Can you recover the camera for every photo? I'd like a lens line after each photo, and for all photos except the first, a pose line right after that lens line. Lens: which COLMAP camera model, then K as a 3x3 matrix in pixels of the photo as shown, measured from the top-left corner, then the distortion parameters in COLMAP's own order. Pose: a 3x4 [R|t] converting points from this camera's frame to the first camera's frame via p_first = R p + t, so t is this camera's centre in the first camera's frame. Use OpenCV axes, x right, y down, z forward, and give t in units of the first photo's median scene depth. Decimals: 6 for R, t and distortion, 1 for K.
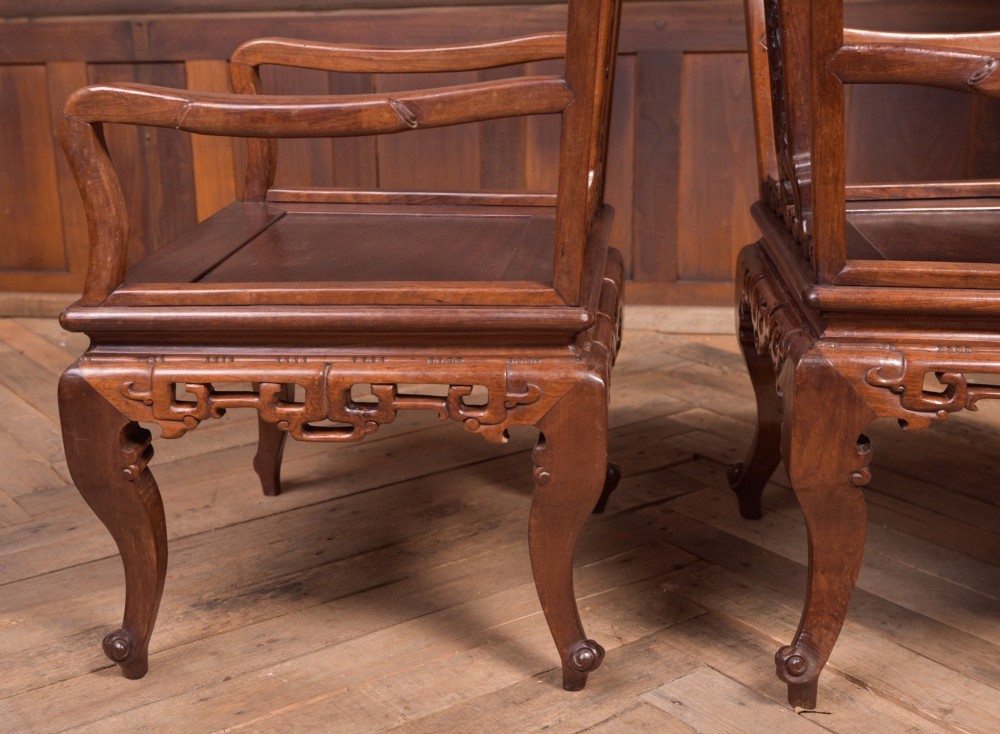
lens RADIAL K [[1392.0, 0, 390.6], [0, 1392.0, 405.2], [0, 0, 1]] dist [0.025212, 0.000000]
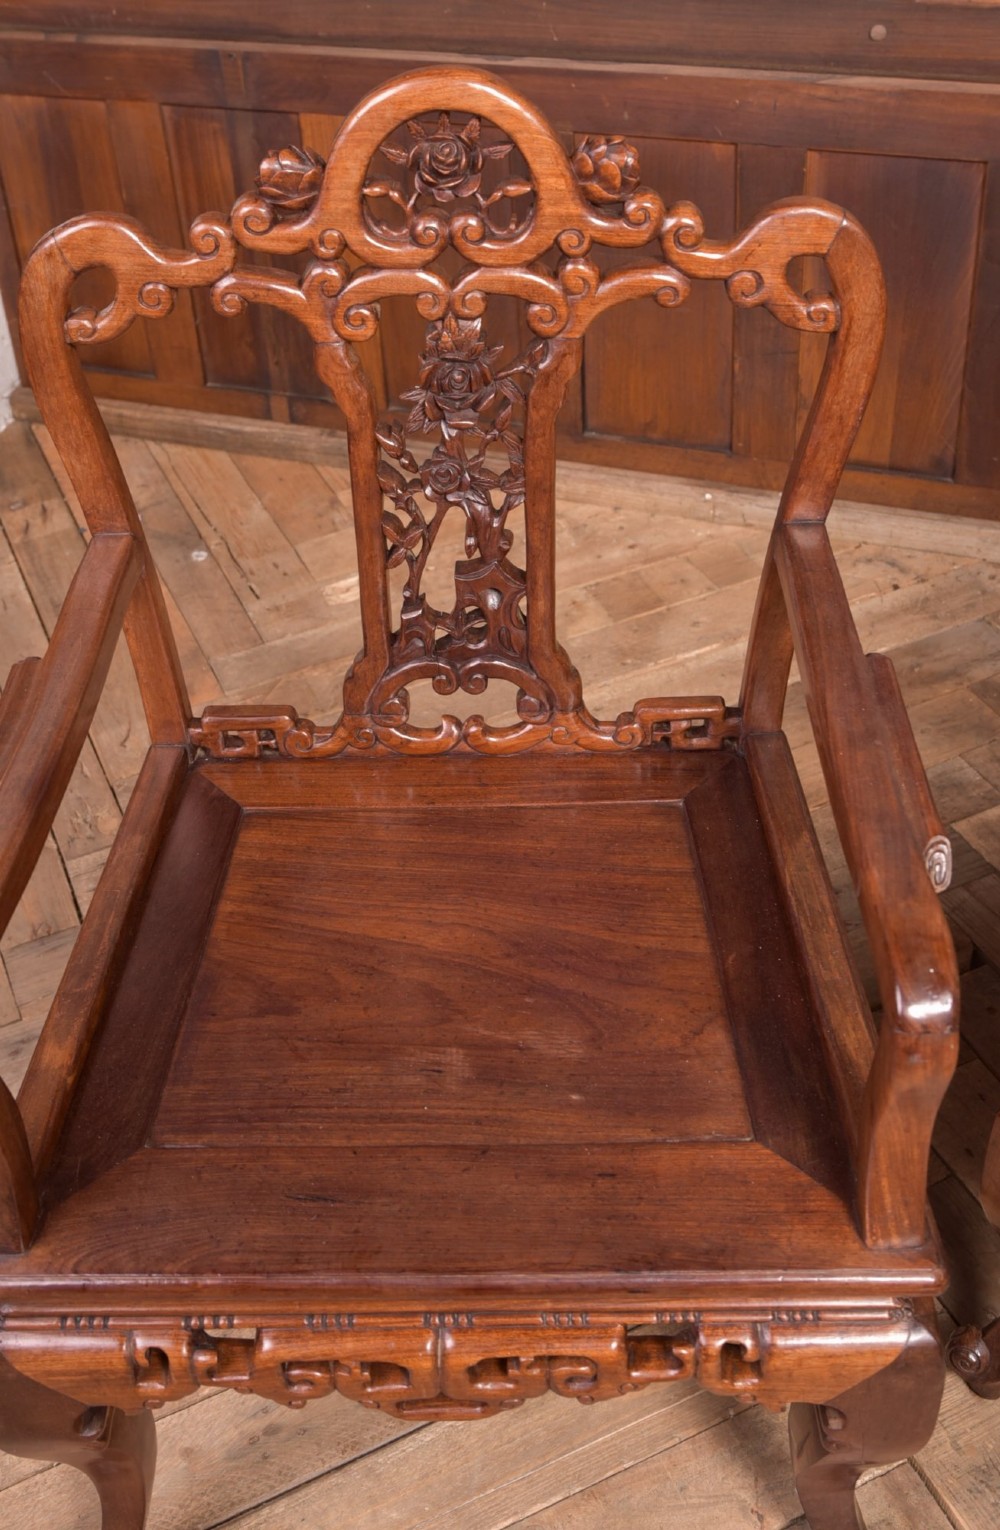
lens RADIAL K [[1699.7, 0, 483.7], [0, 1699.7, 567.6], [0, 0, 1]] dist [-0.034608, 0.000000]
pose [[0.989077, 0.059726, -0.134758, 0.102382], [-0.018981, 0.958227, 0.285380, -0.448692], [0.146173, -0.279705, 0.948893, 0.305130]]
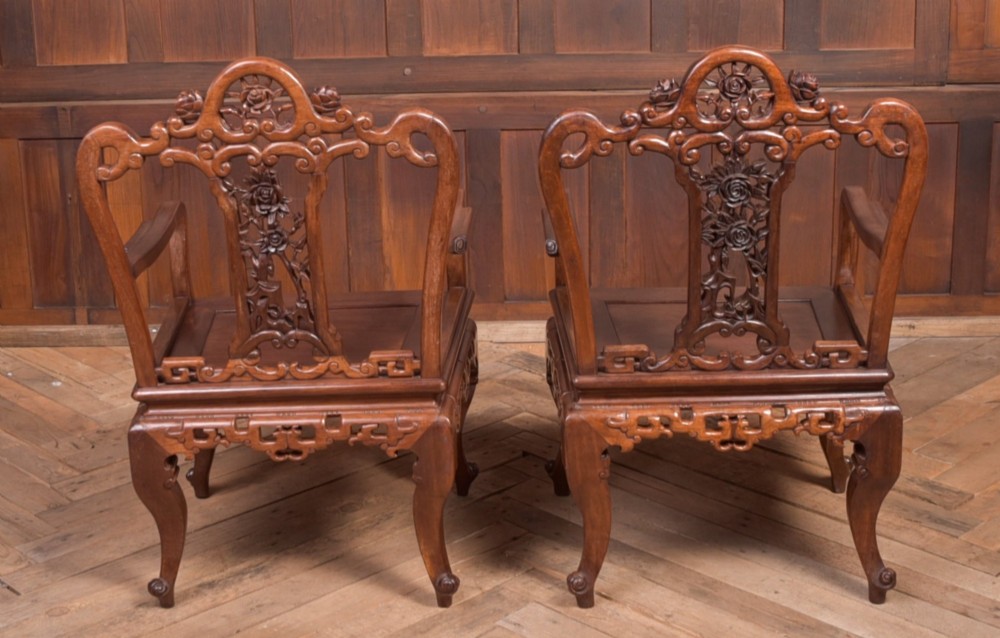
lens RADIAL K [[1616.4, 0, 437.0], [0, 1616.4, 240.0], [0, 0, 1]] dist [-0.105849, 0.000000]
pose [[0.986575, -0.037995, 0.158827, -0.140487], [0.045973, 0.997843, -0.046860, -0.127320], [-0.156704, 0.053532, 0.986194, -0.718863]]
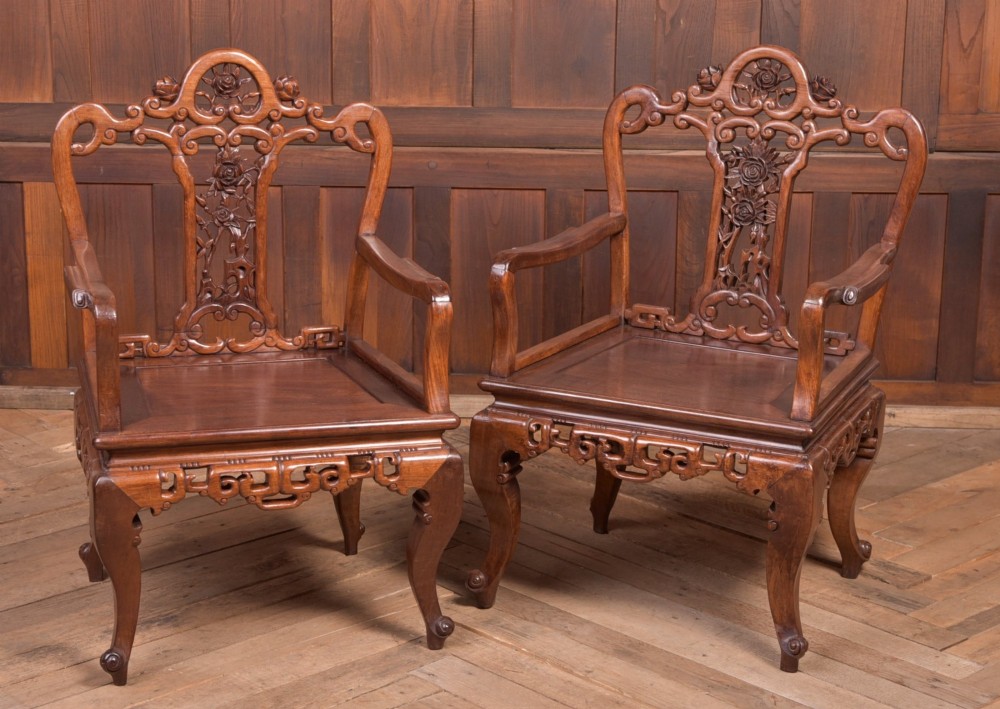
lens RADIAL K [[1907.2, 0, 419.3], [0, 1907.2, 325.1], [0, 0, 1]] dist [0.042128, 0.000000]
pose [[0.987280, -0.002552, 0.158971, -0.125882], [0.013720, 0.997509, -0.069197, -0.029515], [-0.158399, 0.070498, 0.984855, -0.956560]]
